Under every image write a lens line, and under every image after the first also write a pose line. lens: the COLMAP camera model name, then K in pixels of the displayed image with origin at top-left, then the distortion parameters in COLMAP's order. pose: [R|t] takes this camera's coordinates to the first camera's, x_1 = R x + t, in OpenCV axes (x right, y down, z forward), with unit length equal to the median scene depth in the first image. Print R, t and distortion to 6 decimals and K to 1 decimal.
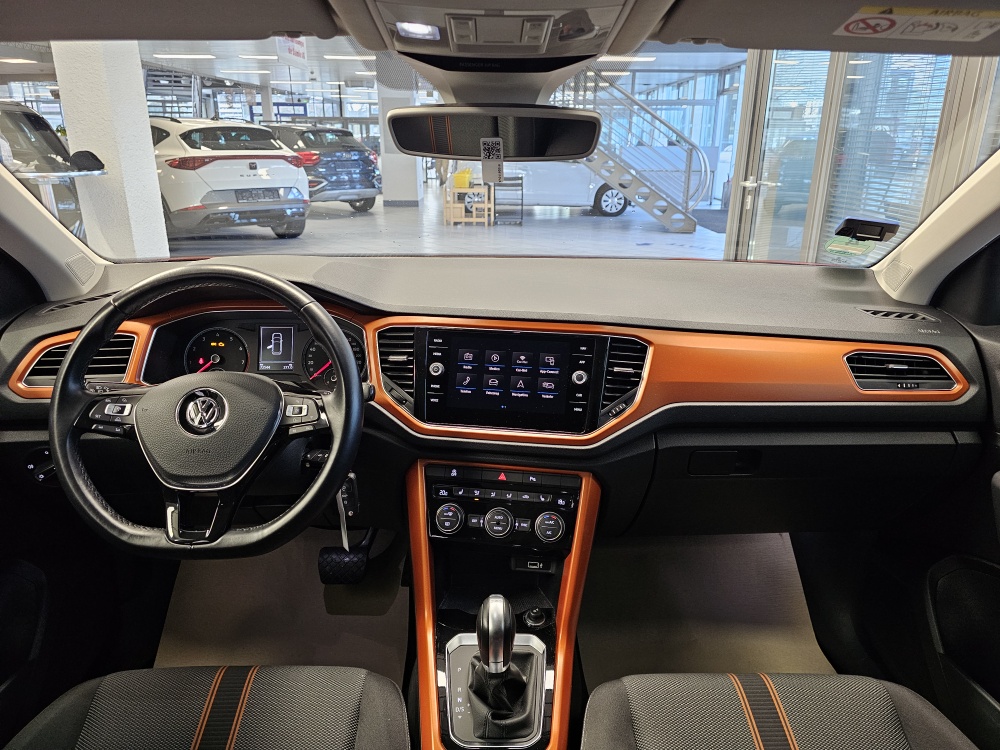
lens RADIAL K [[686.8, 0, 500.0], [0, 686.8, 375.0], [0, 0, 1]] dist [0.010928, 0.000786]
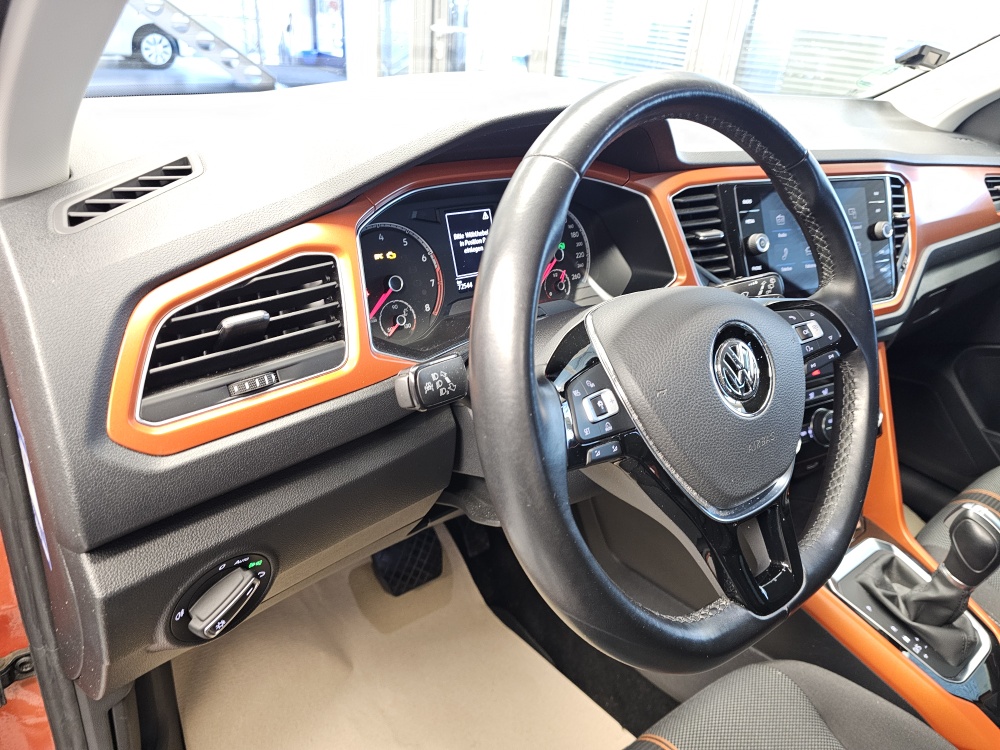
lens RADIAL K [[686.8, 0, 500.0], [0, 686.8, 375.0], [0, 0, 1]] dist [0.010928, 0.000786]
pose [[0.776329, -0.238639, 0.583408, -0.672510], [0.130076, 0.966293, 0.222165, -0.062063], [-0.616760, -0.096586, 0.781203, 0.522459]]
